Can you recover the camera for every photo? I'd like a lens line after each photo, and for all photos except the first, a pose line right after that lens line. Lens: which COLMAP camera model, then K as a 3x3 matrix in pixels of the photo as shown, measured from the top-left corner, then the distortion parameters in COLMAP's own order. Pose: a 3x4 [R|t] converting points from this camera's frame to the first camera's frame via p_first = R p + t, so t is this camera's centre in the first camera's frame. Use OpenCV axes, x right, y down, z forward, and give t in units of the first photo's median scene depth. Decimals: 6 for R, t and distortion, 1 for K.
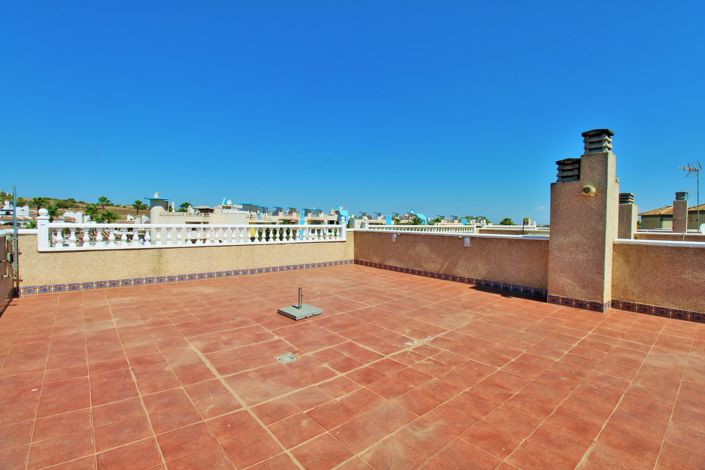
lens RADIAL K [[325.1, 0, 353.8], [0, 325.1, 235.4], [0, 0, 1]] dist [-0.000671, -0.000387]
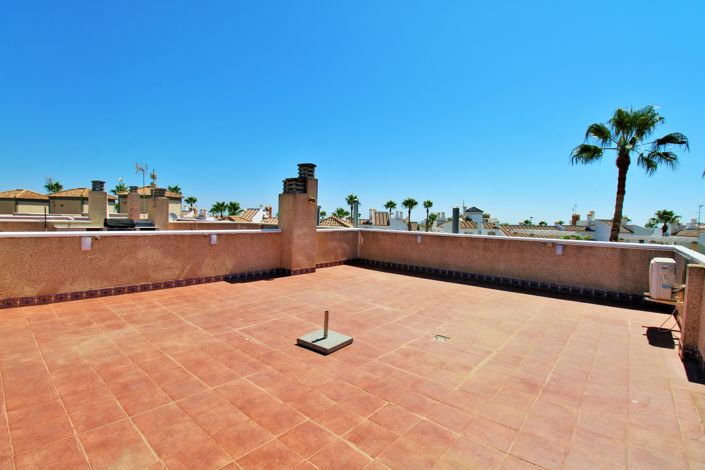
lens RADIAL K [[325.1, 0, 353.3], [0, 325.1, 234.1], [0, 0, 1]] dist [-0.000671, -0.000387]
pose [[-0.160104, -0.065606, 0.984918, -0.863344], [0.010311, 0.997623, 0.068128, -0.072963], [-0.987046, 0.021063, -0.159047, 0.964092]]
